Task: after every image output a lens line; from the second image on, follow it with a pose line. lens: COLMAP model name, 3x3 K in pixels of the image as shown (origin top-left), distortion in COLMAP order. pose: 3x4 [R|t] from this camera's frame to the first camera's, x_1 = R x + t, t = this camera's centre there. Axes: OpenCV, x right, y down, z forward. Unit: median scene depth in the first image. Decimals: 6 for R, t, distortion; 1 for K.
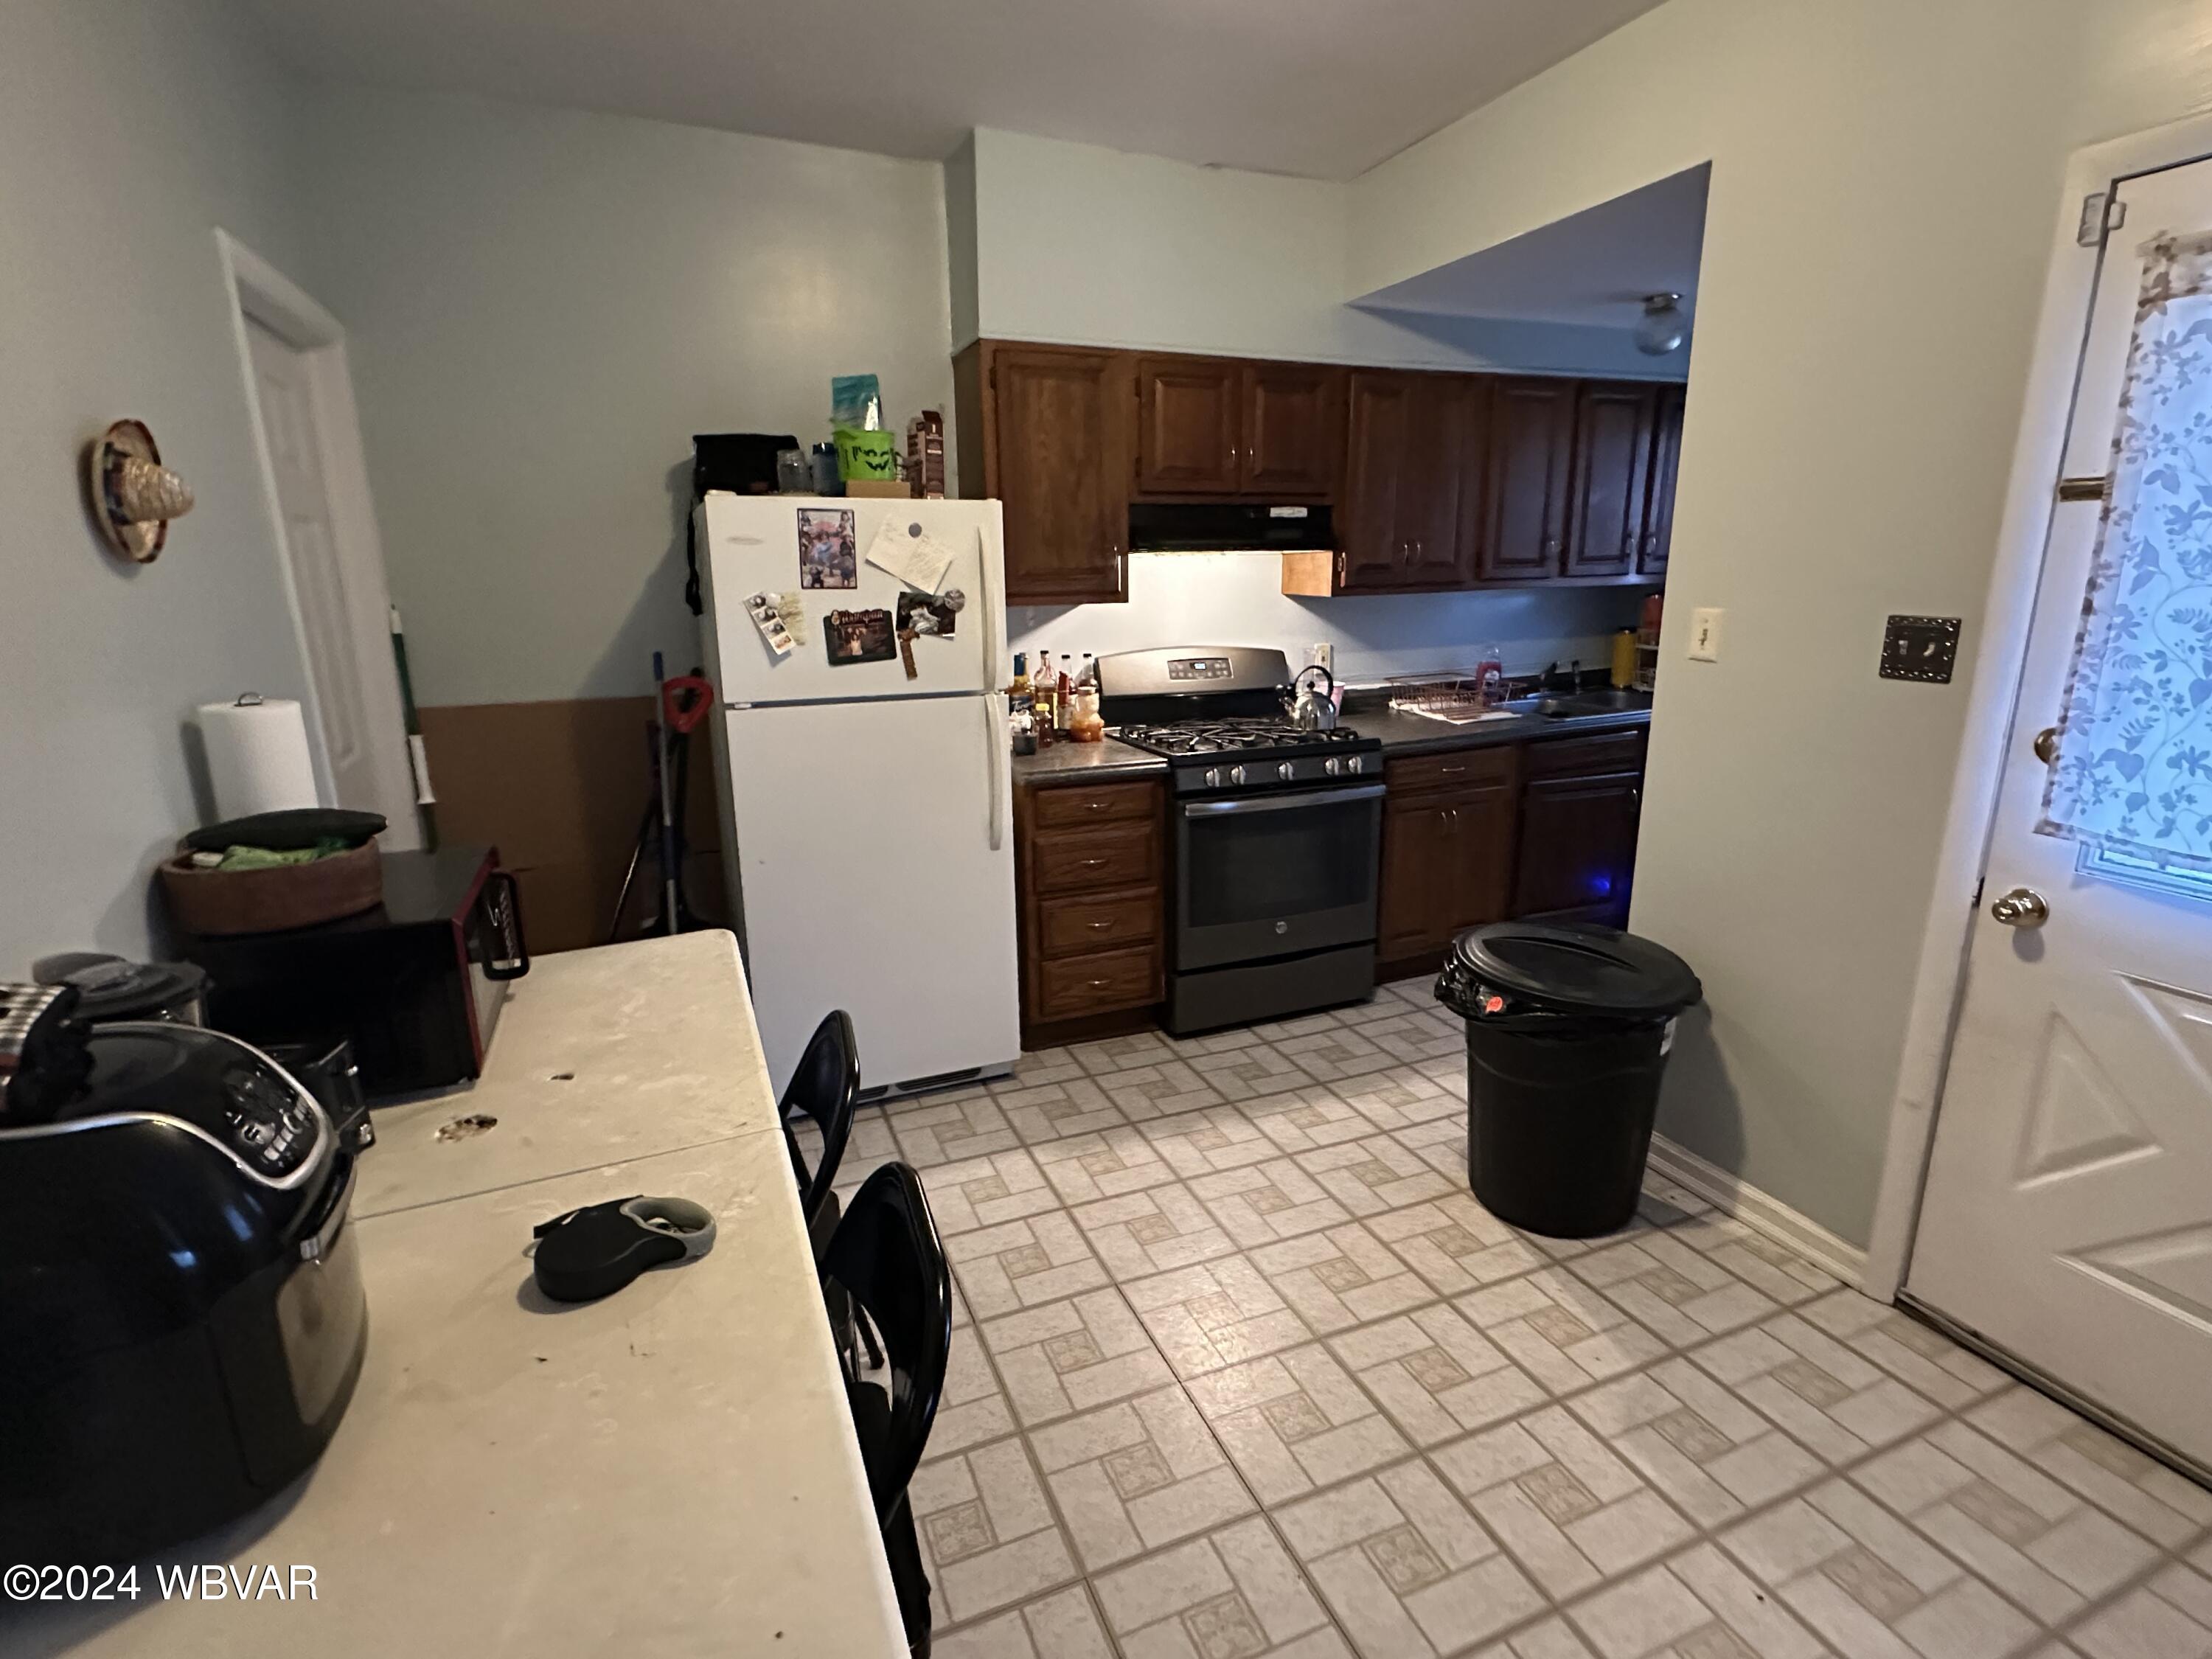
lens RADIAL K [[1068.7, 0, 1098.3], [0, 1068.7, 824.5], [0, 0, 1]] dist [-0.002273, -0.000603]
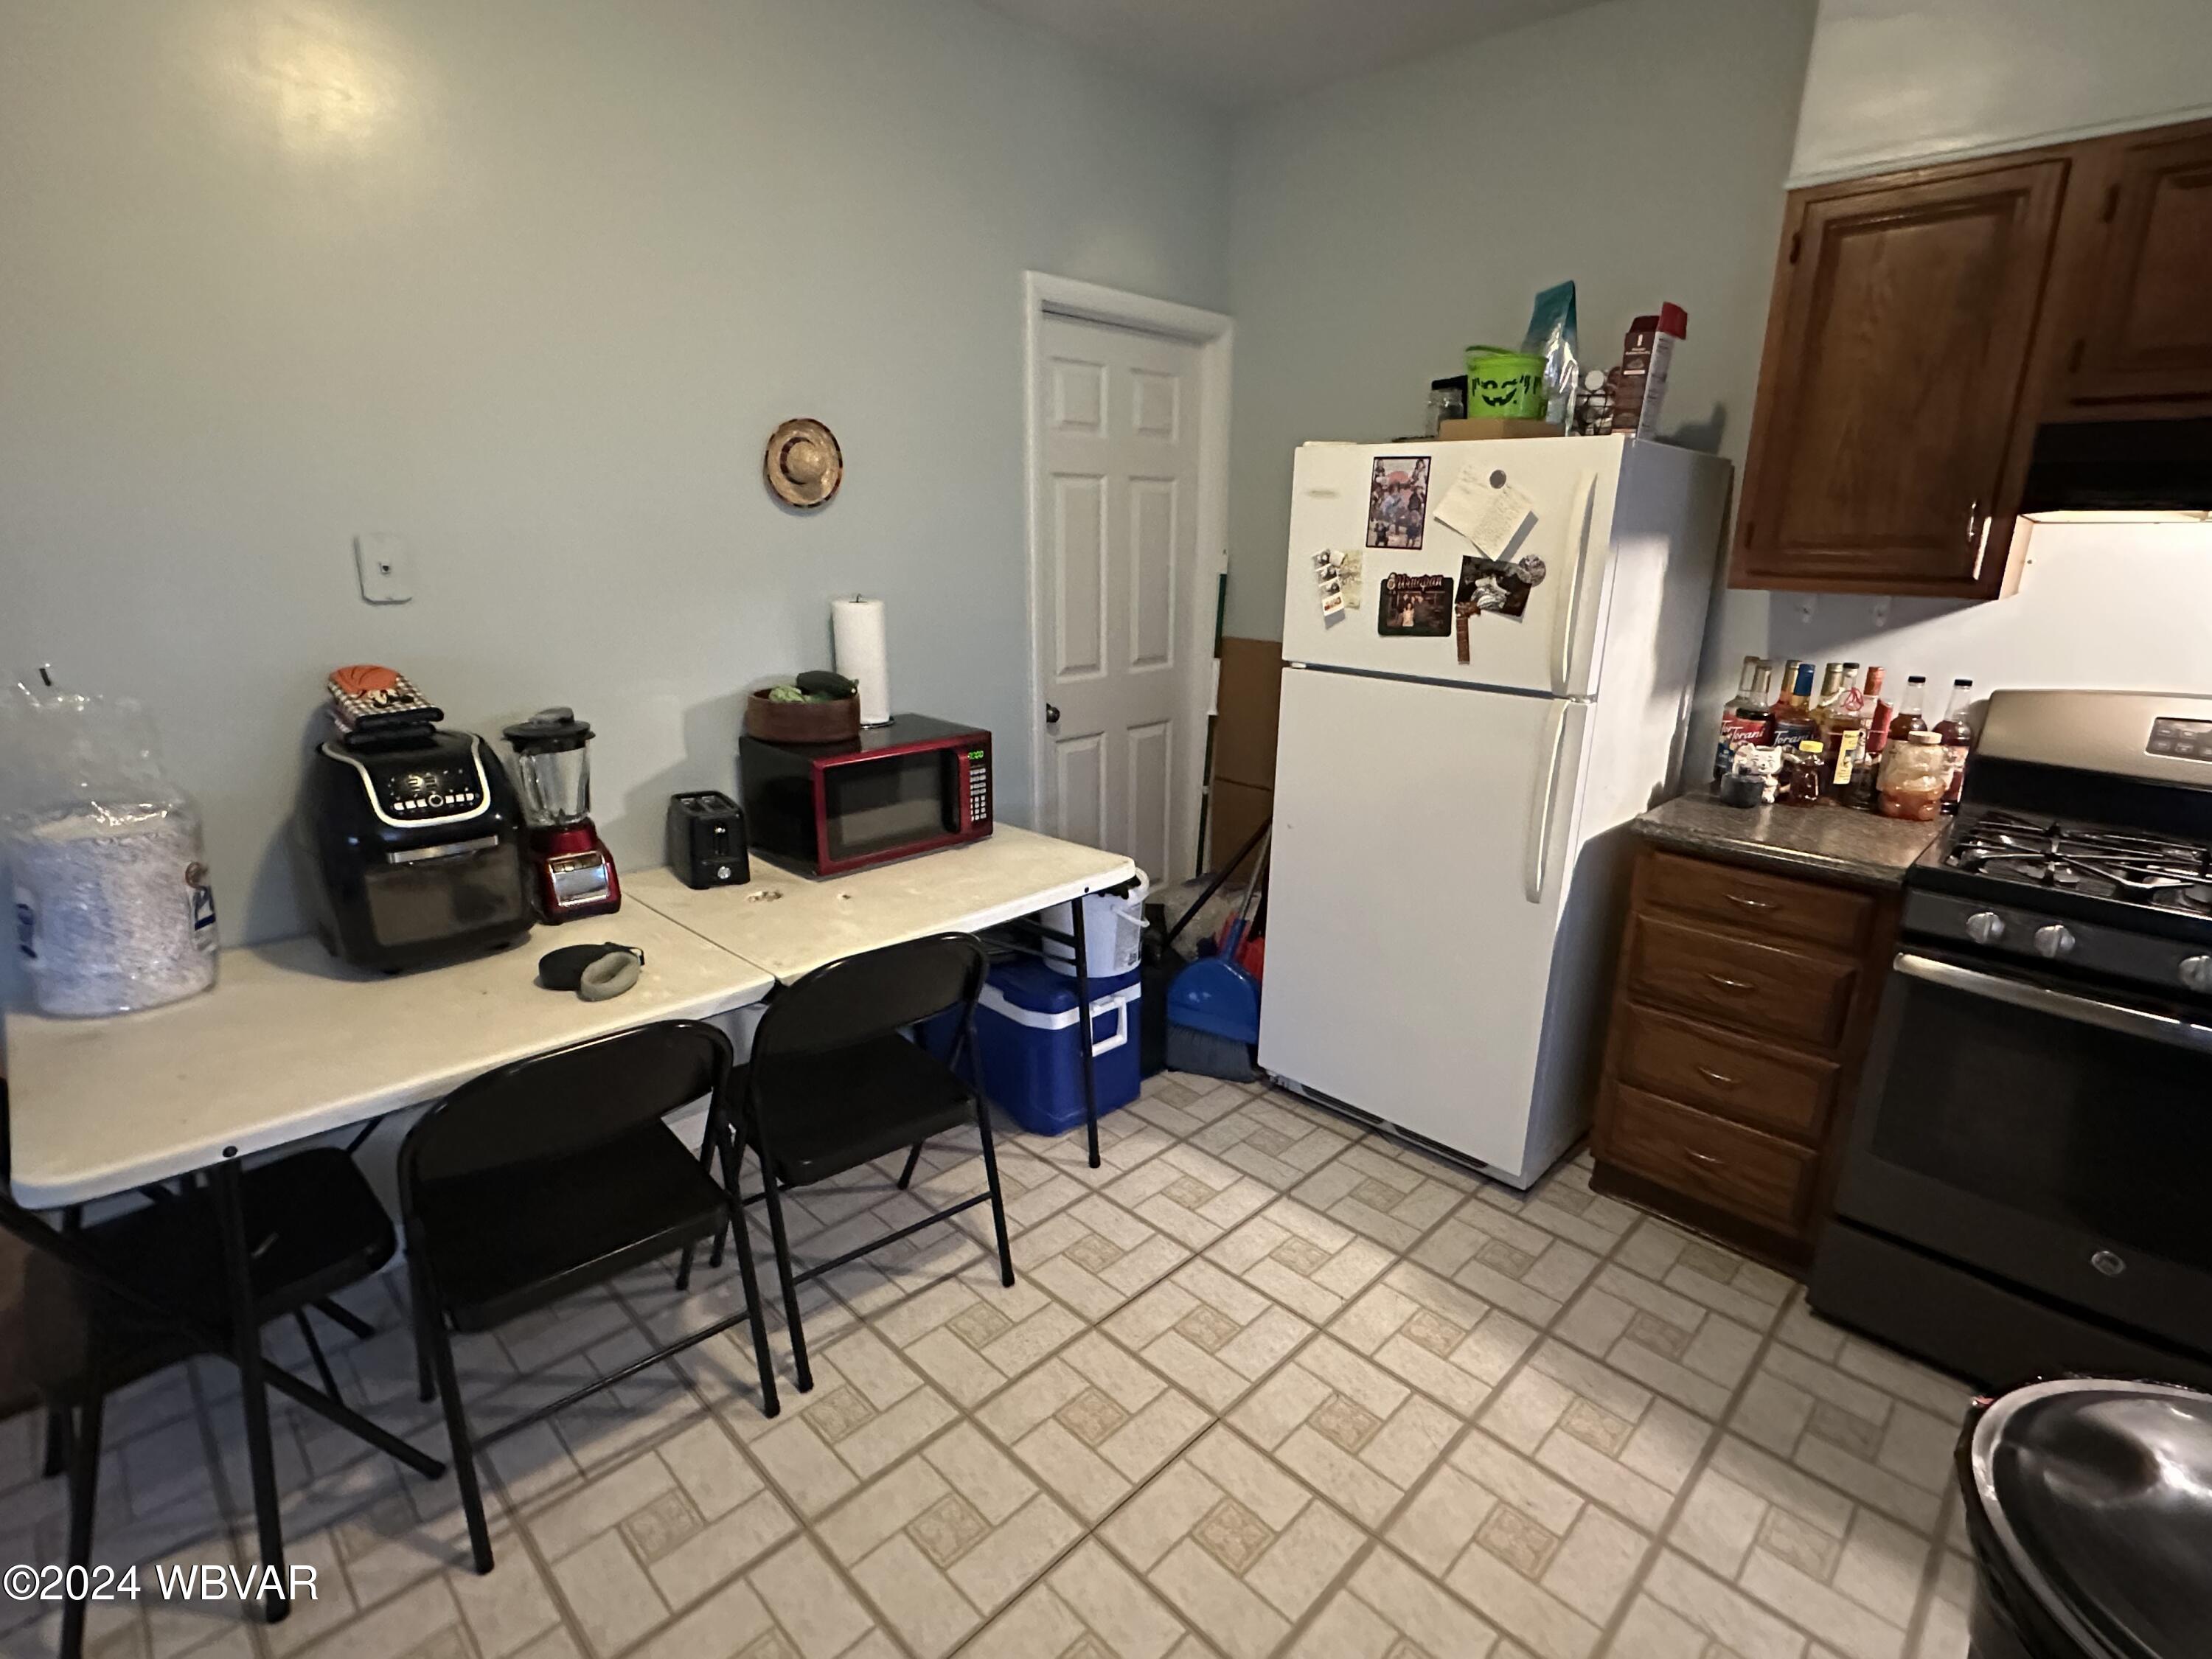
lens RADIAL K [[1068.7, 0, 1114.5], [0, 1068.7, 826.1], [0, 0, 1]] dist [-0.002273, -0.000603]
pose [[0.396030, 0.265096, -0.879138, 0.484020], [-0.235469, 0.954724, 0.181815, -0.105850], [0.887533, 0.135005, 0.440522, 0.430420]]
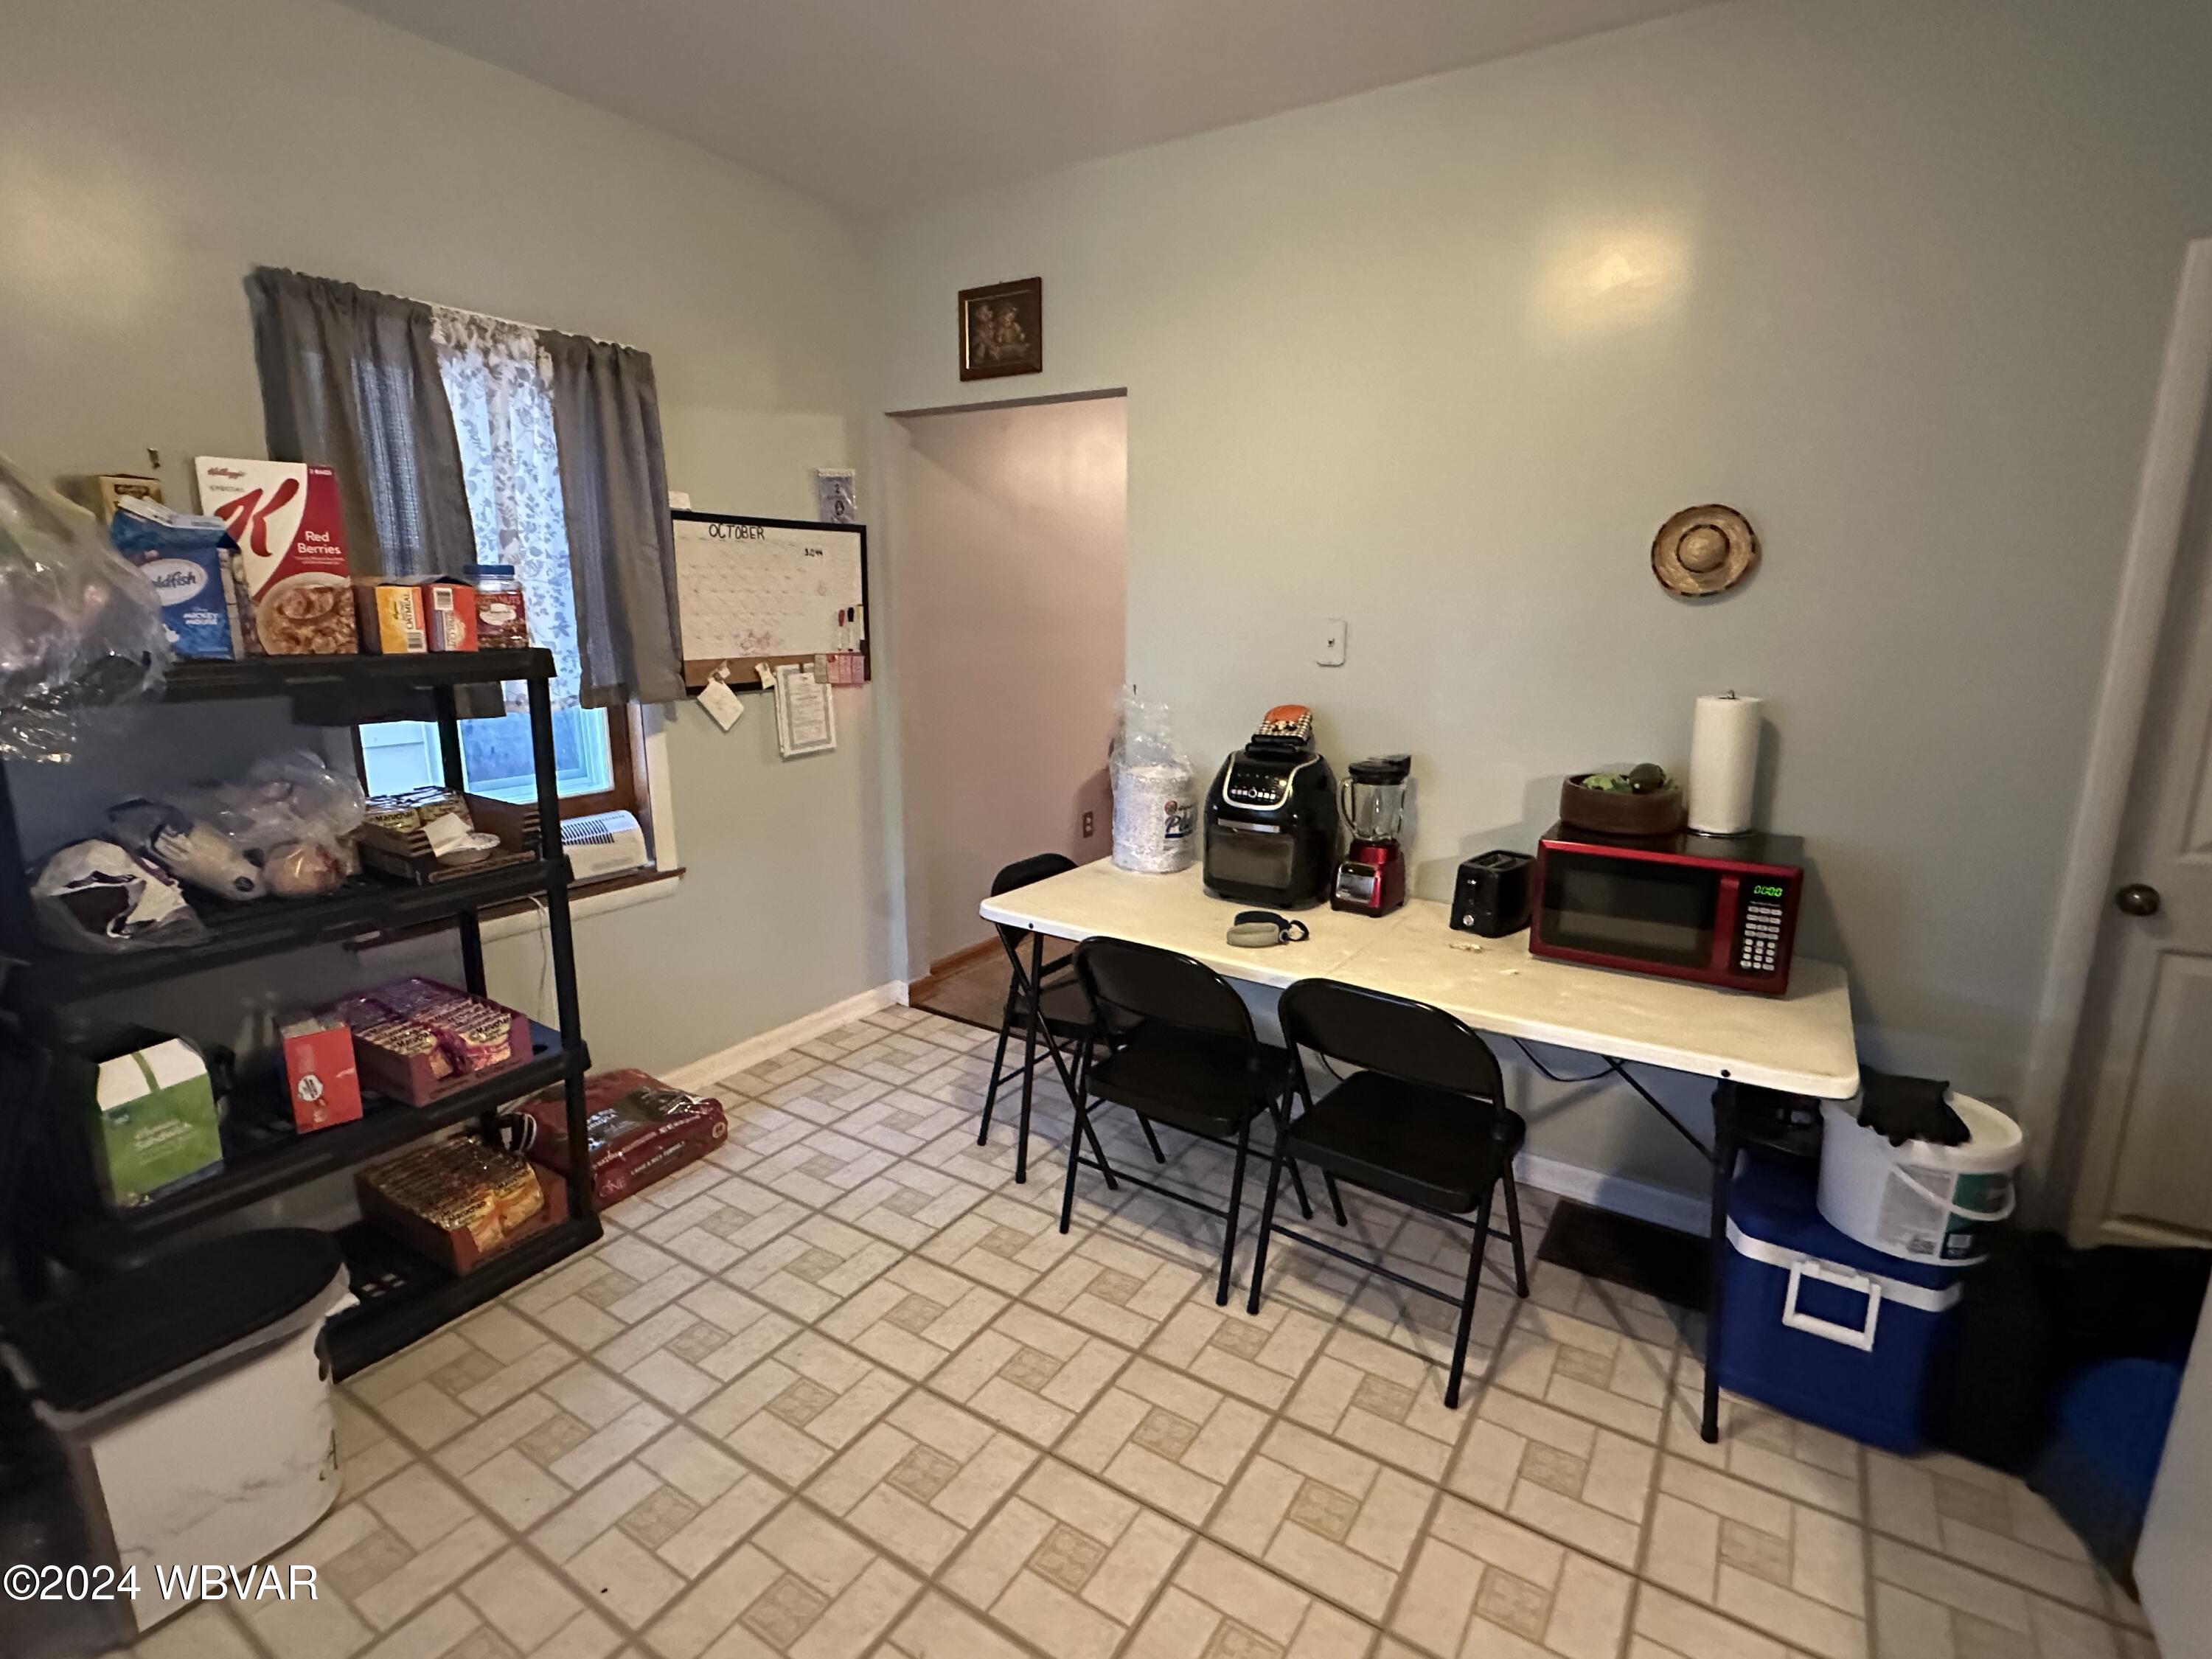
lens RADIAL K [[1068.7, 0, 1103.9], [0, 1068.7, 832.6], [0, 0, 1]] dist [-0.002273, -0.000603]
pose [[-0.819615, 0.130853, -0.557771, 0.408438], [-0.129774, 0.905859, 0.403210, -0.252287], [0.558023, 0.402861, -0.725474, 1.003721]]
